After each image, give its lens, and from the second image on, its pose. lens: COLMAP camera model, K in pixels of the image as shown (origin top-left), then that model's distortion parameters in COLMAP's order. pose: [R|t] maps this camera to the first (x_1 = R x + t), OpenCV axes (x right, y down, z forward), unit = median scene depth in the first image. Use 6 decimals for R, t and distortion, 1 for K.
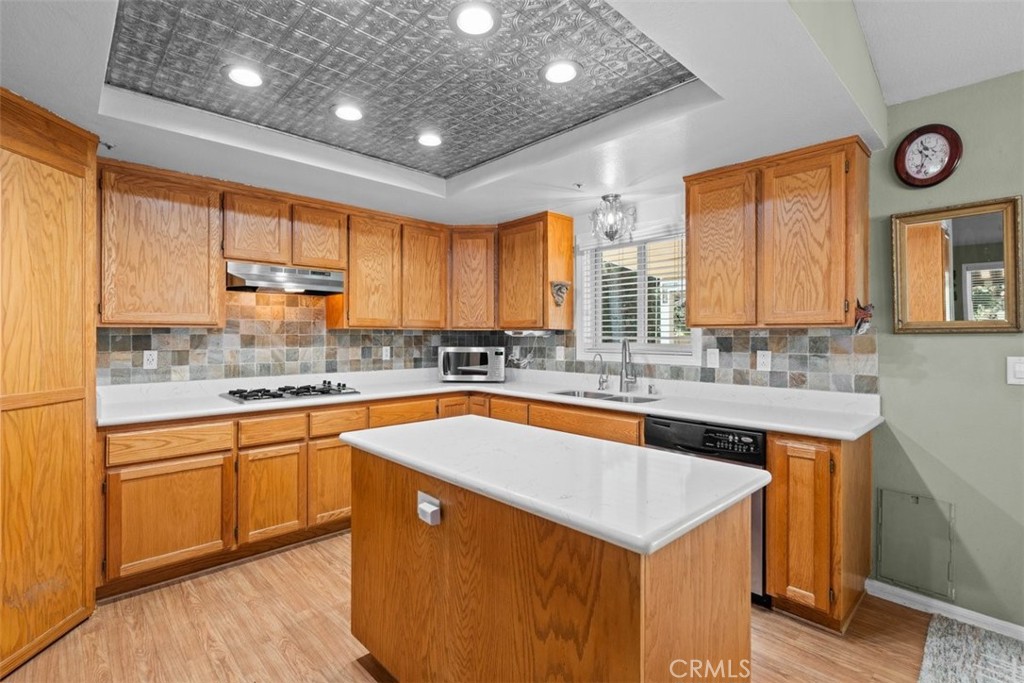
lens RADIAL K [[475.1, 0, 512.0], [0, 475.1, 341.5], [0, 0, 1]] dist [-0.001897, 0.000102]
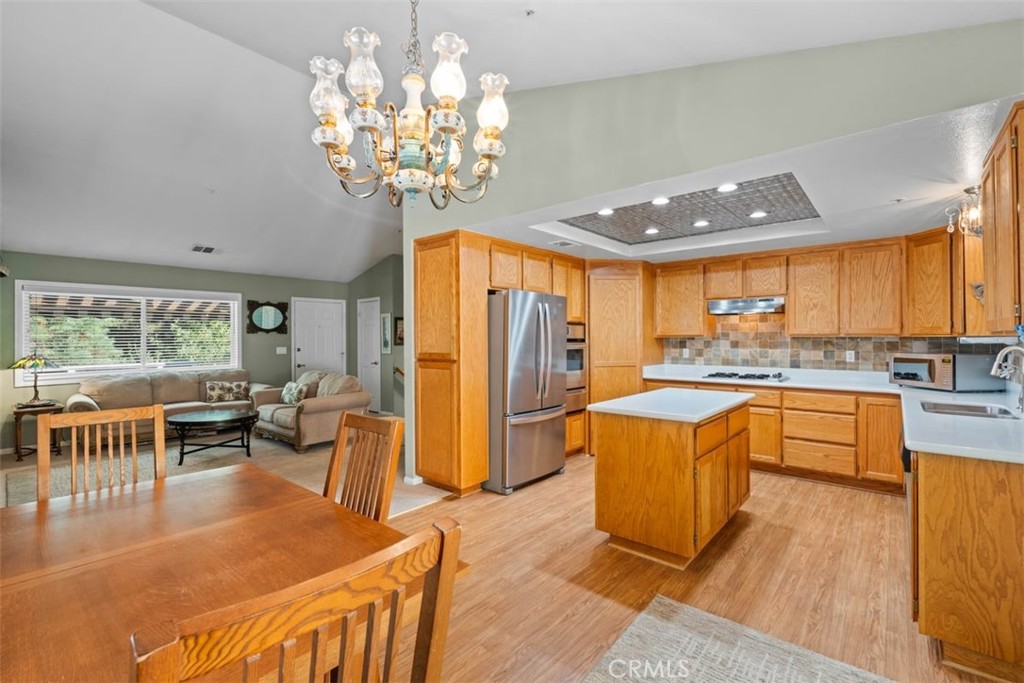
lens RADIAL K [[475.1, 0, 512.0], [0, 475.1, 341.5], [0, 0, 1]] dist [-0.001897, 0.000102]
pose [[0.116134, 0.006392, -0.993213, 0.947287], [-0.011782, 0.999918, 0.005058, -0.009796], [0.993164, 0.011115, 0.116200, 0.028145]]
